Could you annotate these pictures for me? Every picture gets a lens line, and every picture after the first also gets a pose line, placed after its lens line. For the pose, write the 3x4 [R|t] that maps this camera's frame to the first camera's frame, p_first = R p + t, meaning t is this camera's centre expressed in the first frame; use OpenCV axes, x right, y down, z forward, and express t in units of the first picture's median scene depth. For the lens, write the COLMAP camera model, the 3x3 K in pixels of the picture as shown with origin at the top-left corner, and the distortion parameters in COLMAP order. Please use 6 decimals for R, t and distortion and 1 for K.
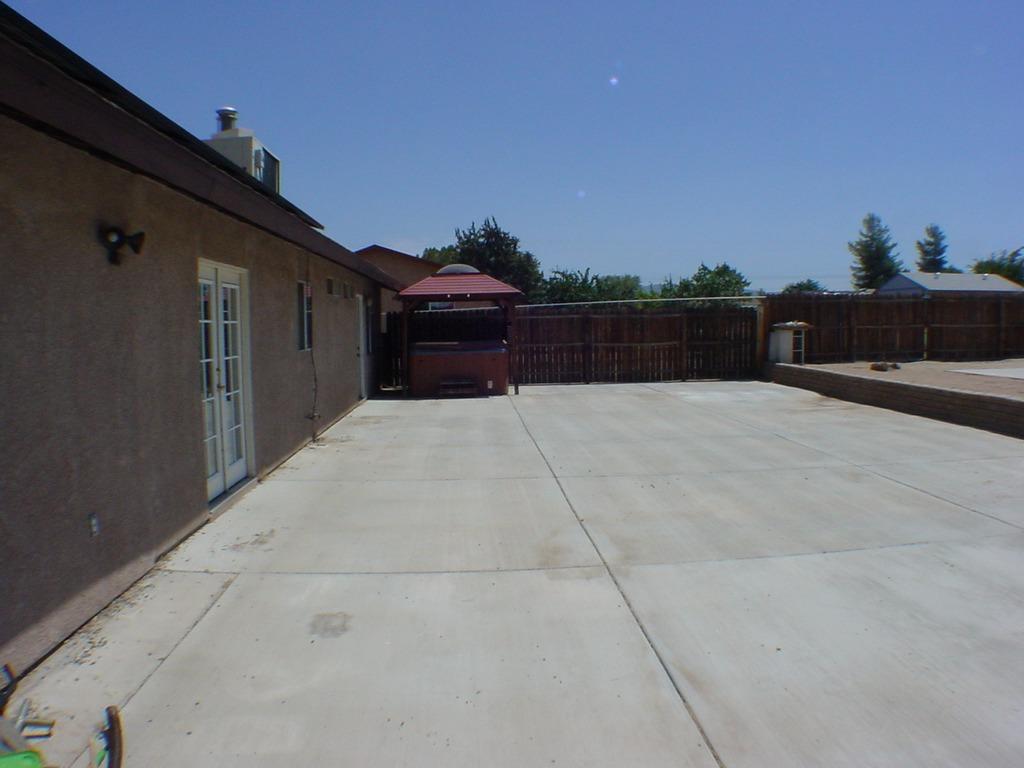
lens RADIAL K [[785.6, 0, 512.0], [0, 785.6, 384.0], [0, 0, 1]] dist [-0.305868, 0.143353]
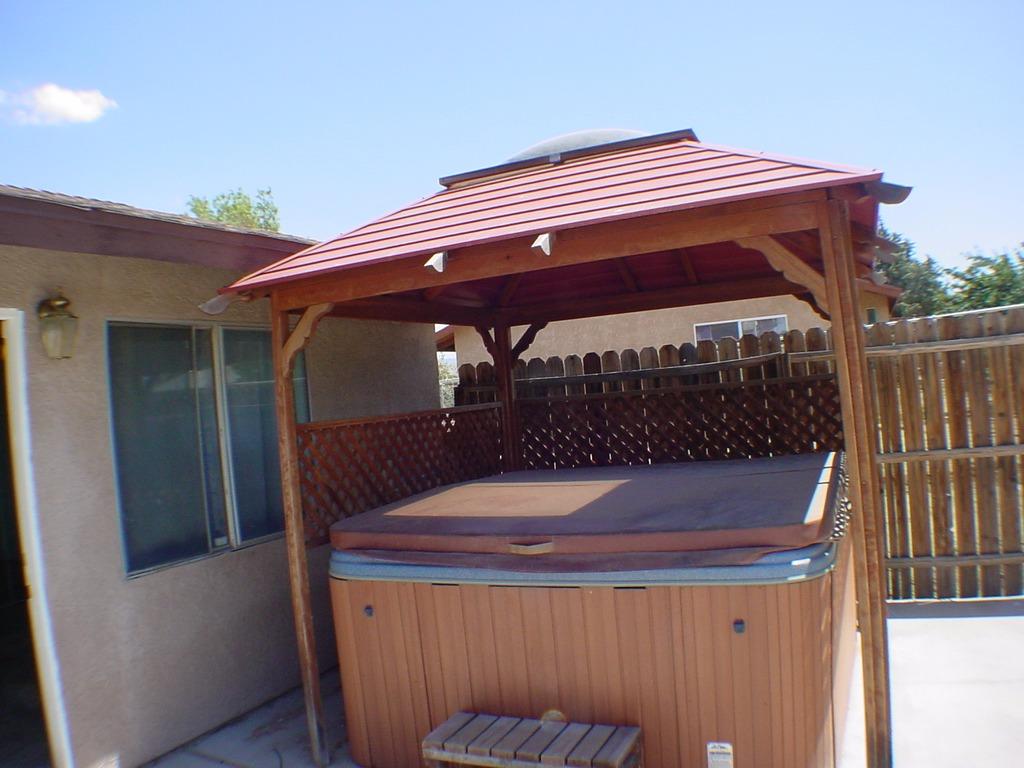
lens RADIAL K [[803.5, 0, 512.0], [0, 803.5, 384.0], [0, 0, 1]] dist [-0.269604, 0.117155]
pose [[0.876991, -0.058983, -0.476872, 0.007006], [0.036760, 0.997765, -0.055809, -0.035656], [0.479098, 0.031415, 0.877199, 0.396887]]
